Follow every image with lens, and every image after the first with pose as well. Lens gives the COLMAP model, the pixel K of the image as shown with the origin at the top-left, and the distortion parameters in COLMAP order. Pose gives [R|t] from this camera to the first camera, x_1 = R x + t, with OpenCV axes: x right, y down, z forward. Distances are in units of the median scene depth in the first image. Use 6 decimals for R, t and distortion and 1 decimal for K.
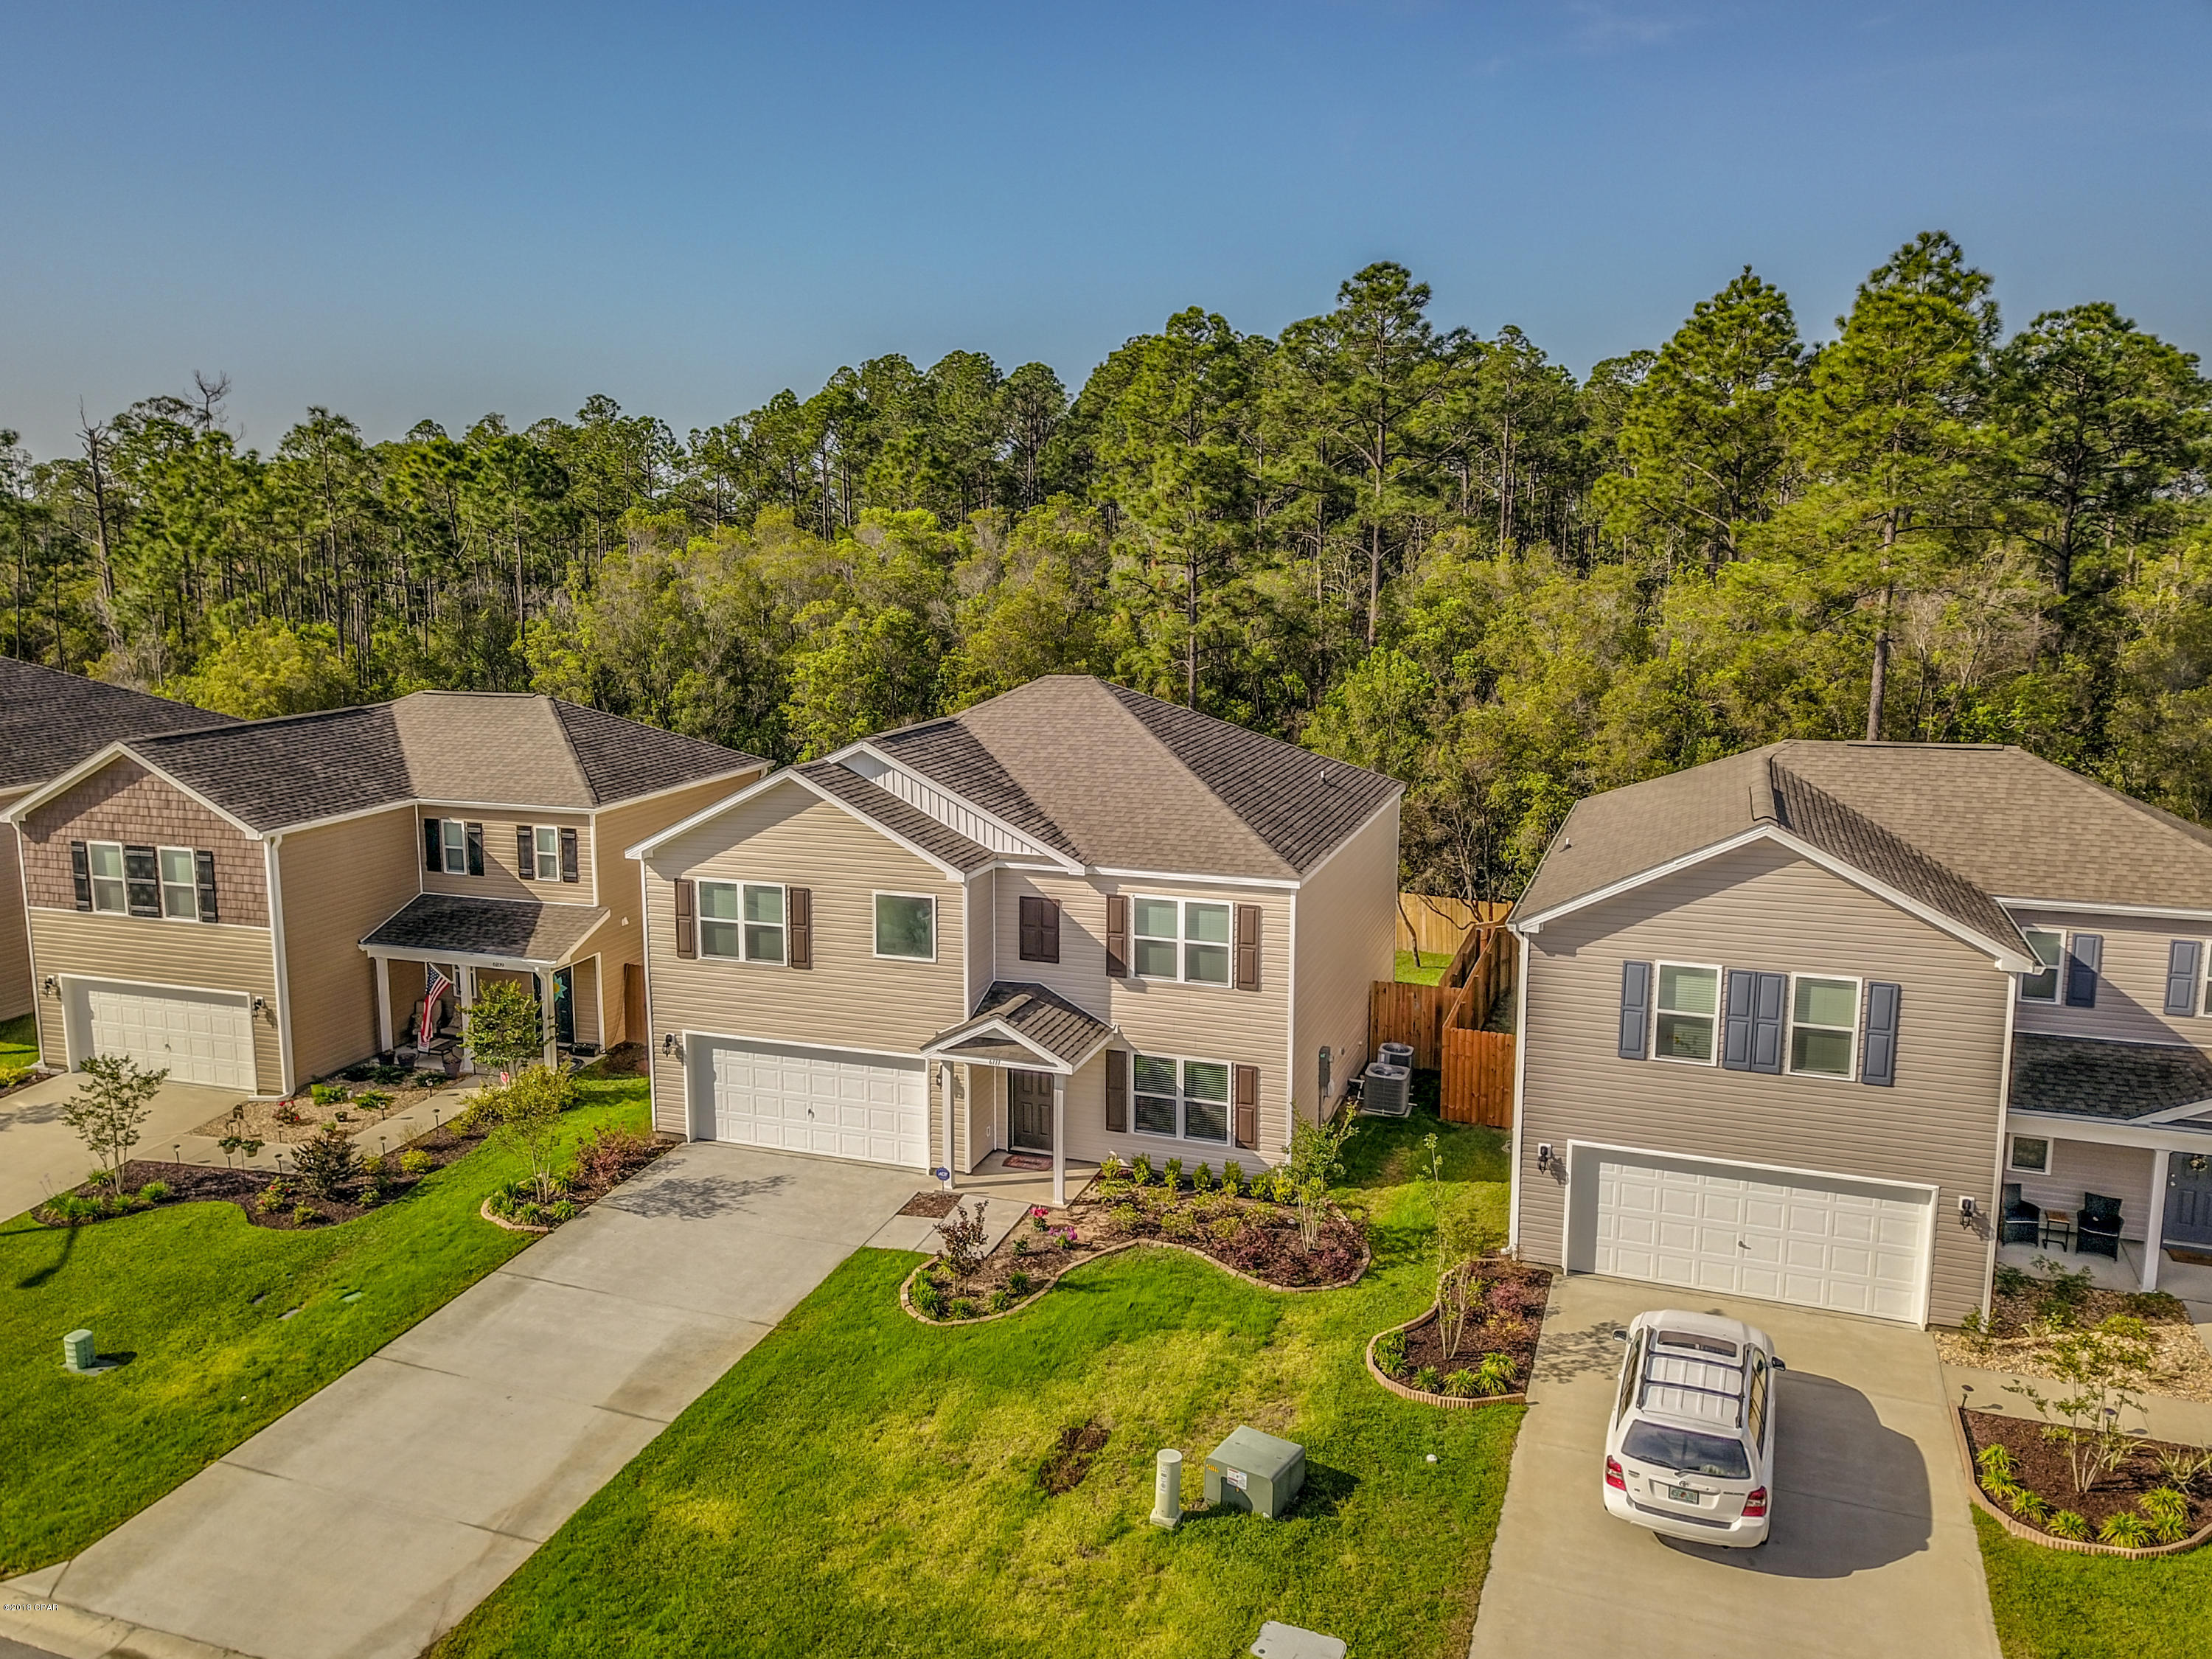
lens RADIAL K [[1706.0, 0, 1045.4], [0, 1706.0, 792.9], [0, 0, 1]] dist [0.022926, 0.007541]
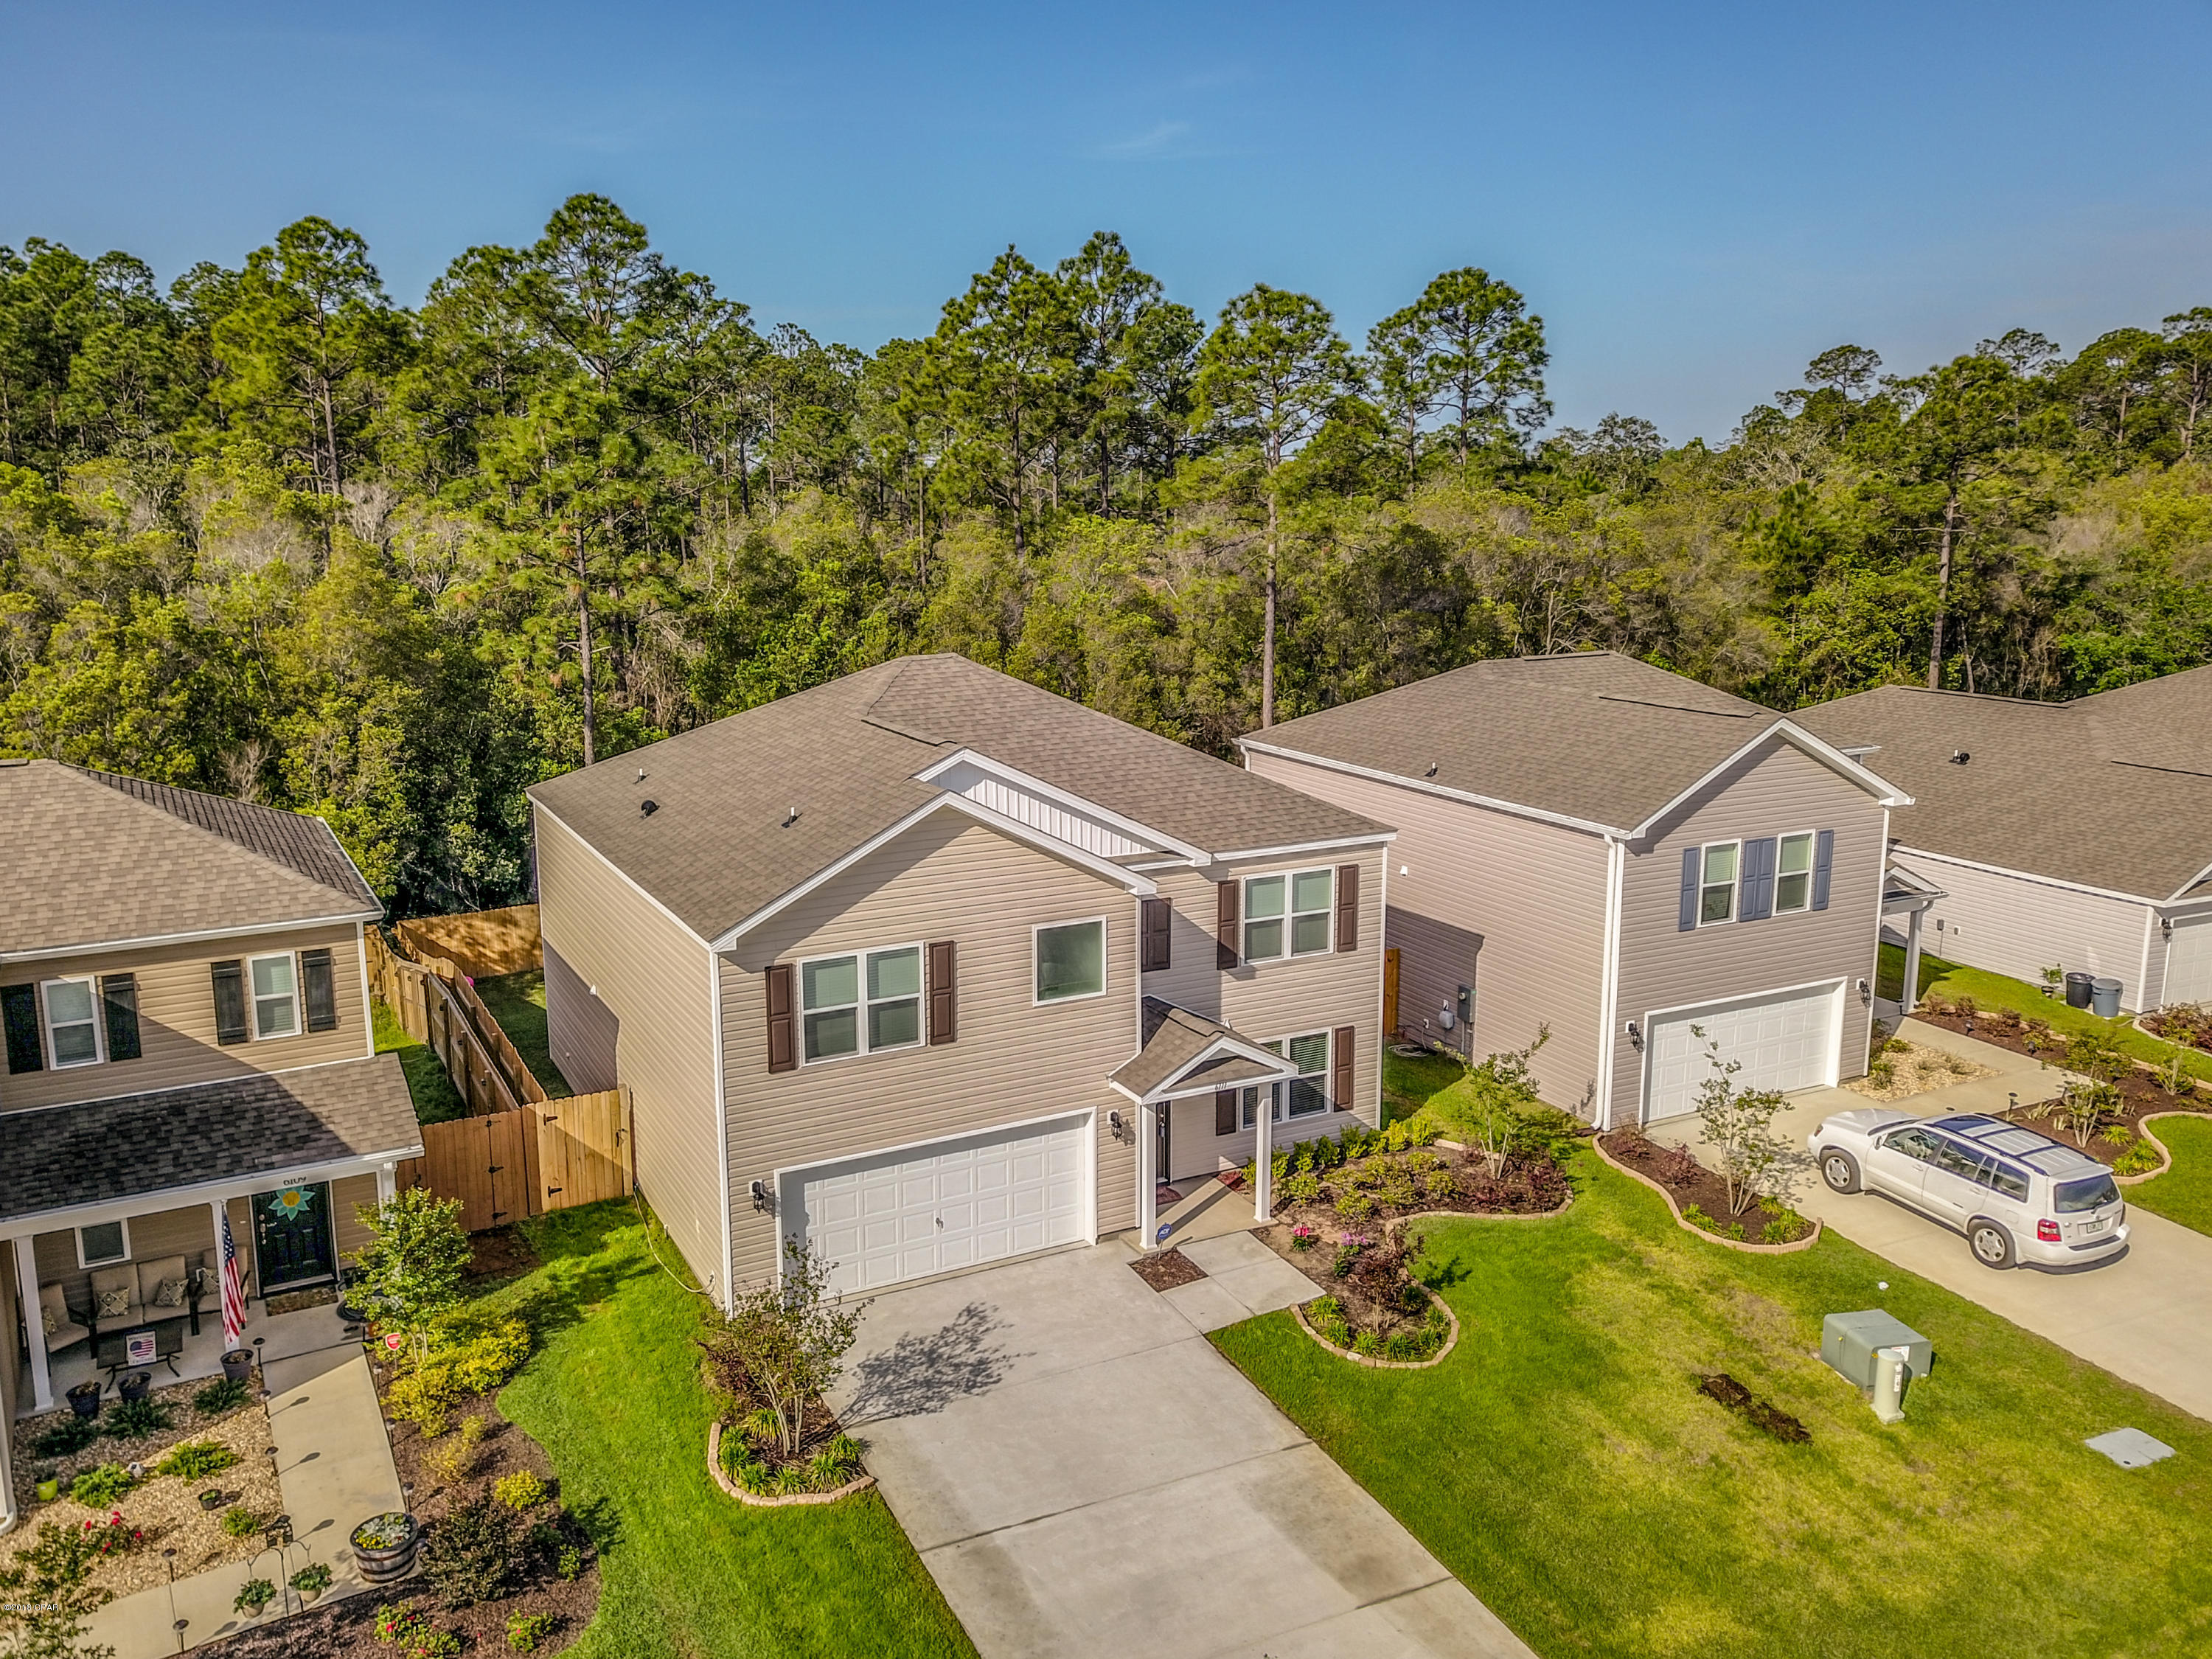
lens RADIAL K [[1706.0, 0, 1045.4], [0, 1706.0, 792.9], [0, 0, 1]] dist [0.022926, 0.007541]
pose [[0.679479, -0.131975, 0.721728, -0.680330], [0.117887, 0.990547, 0.070145, -0.062926], [-0.724162, 0.037420, 0.688613, 0.429431]]
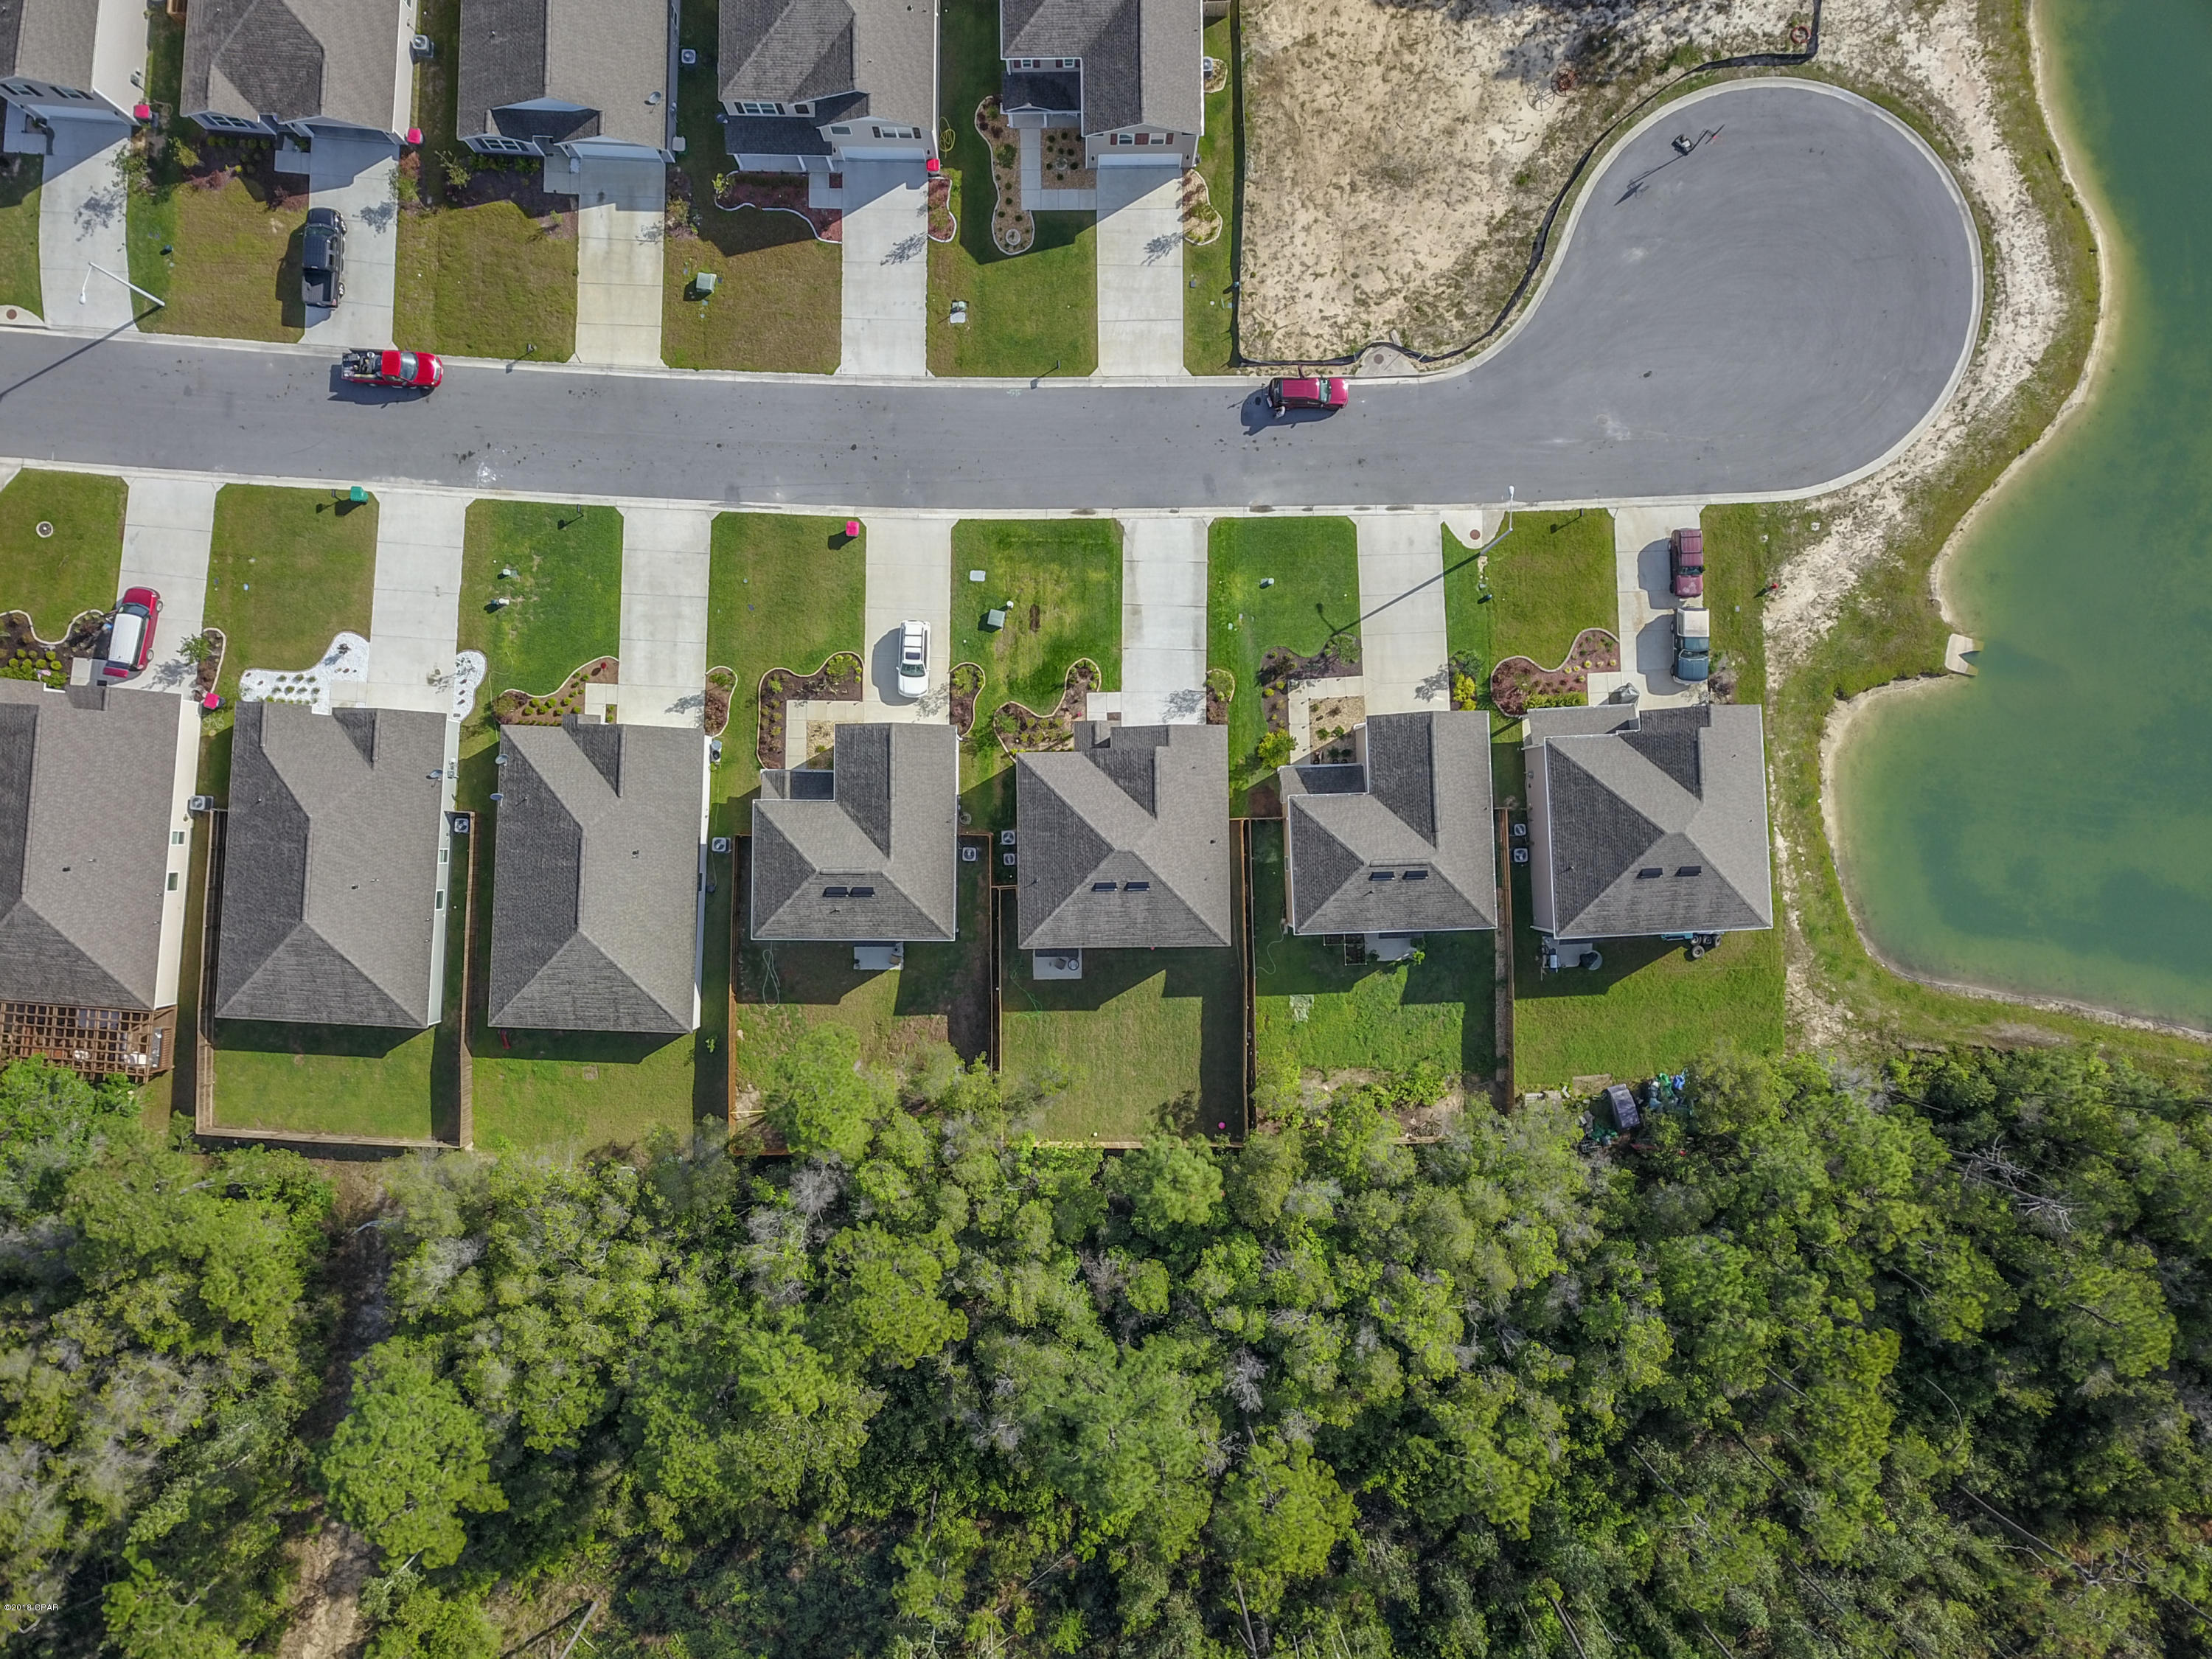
lens RADIAL K [[1688.7, 0, 1099.5], [0, 1688.7, 817.5], [0, 0, 1]] dist [0.027303, 0.003686]
pose [[-0.932137, 0.362070, 0.005197, 0.016905], [-0.057951, -0.163329, 0.984868, -3.185914], [0.357440, 0.917730, 0.173228, 0.547809]]
